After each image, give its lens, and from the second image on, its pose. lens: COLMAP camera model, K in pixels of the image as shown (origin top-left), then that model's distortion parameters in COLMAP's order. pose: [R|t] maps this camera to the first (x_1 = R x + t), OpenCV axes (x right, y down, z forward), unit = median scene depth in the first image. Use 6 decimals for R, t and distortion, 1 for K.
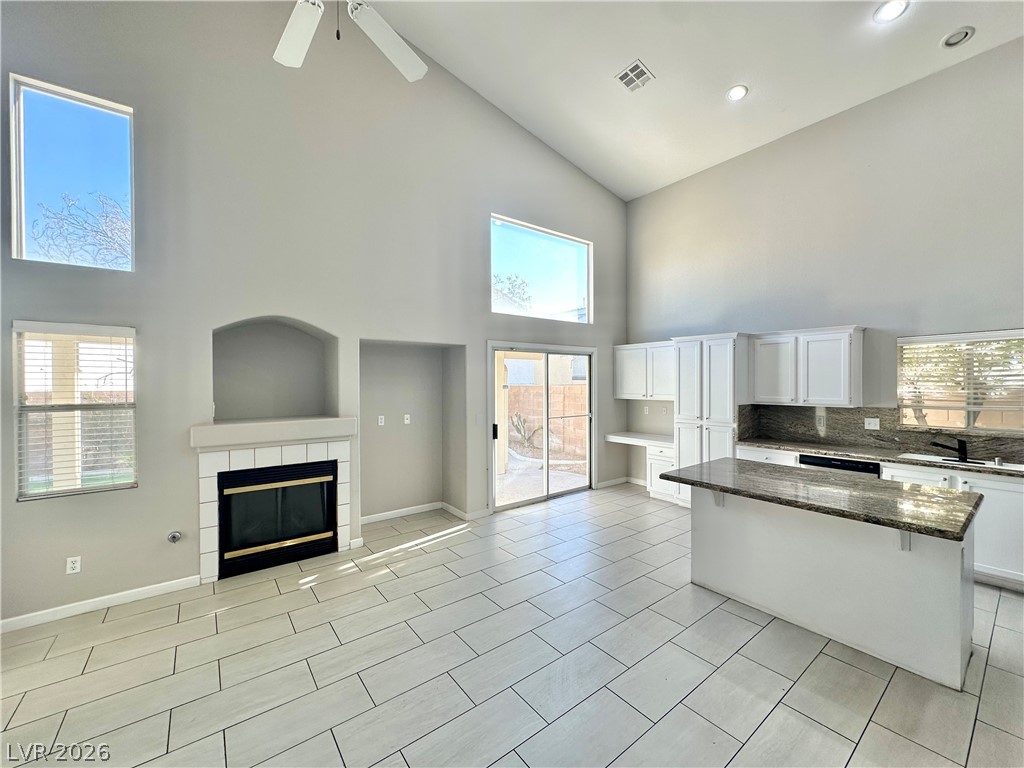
lens RADIAL K [[410.6, 0, 512.5], [0, 410.6, 384.5], [0, 0, 1]] dist [-0.003563, 0.001045]
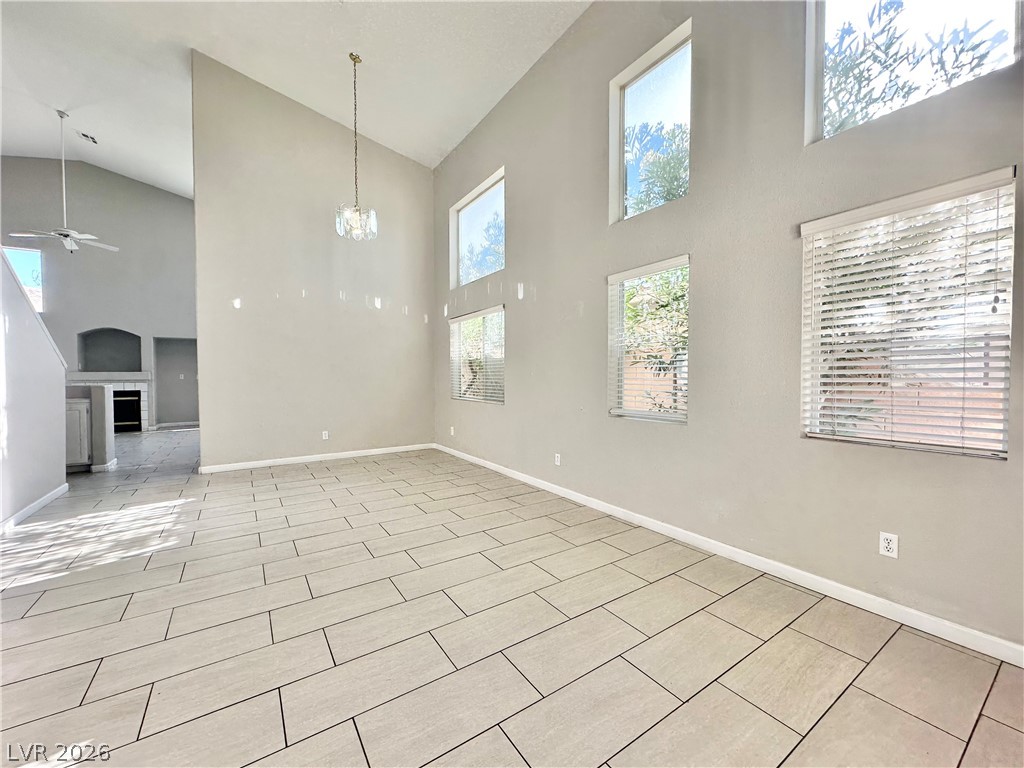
lens RADIAL K [[410.6, 0, 516.8], [0, 410.6, 381.8], [0, 0, 1]] dist [-0.003563, 0.001045]
pose [[0.998432, 0.000781, -0.055977, 1.472154], [0.000015, 0.999899, 0.014206, 0.085199], [0.055982, -0.014184, 0.998331, -0.949041]]
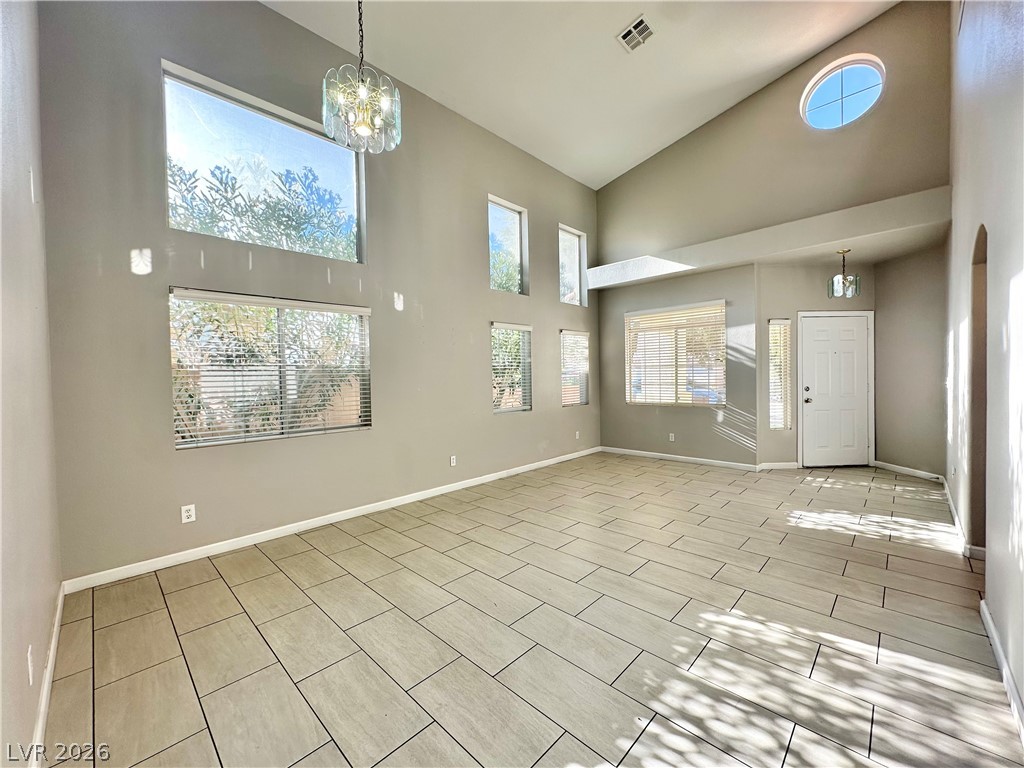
lens RADIAL K [[410.6, 0, 507.9], [0, 410.6, 383.6], [0, 0, 1]] dist [-0.003563, 0.001045]
pose [[-0.148339, -0.009736, 0.988889, 0.459407], [0.024925, 0.999597, 0.013580, 0.057626], [-0.988622, 0.026662, -0.148037, -0.049913]]
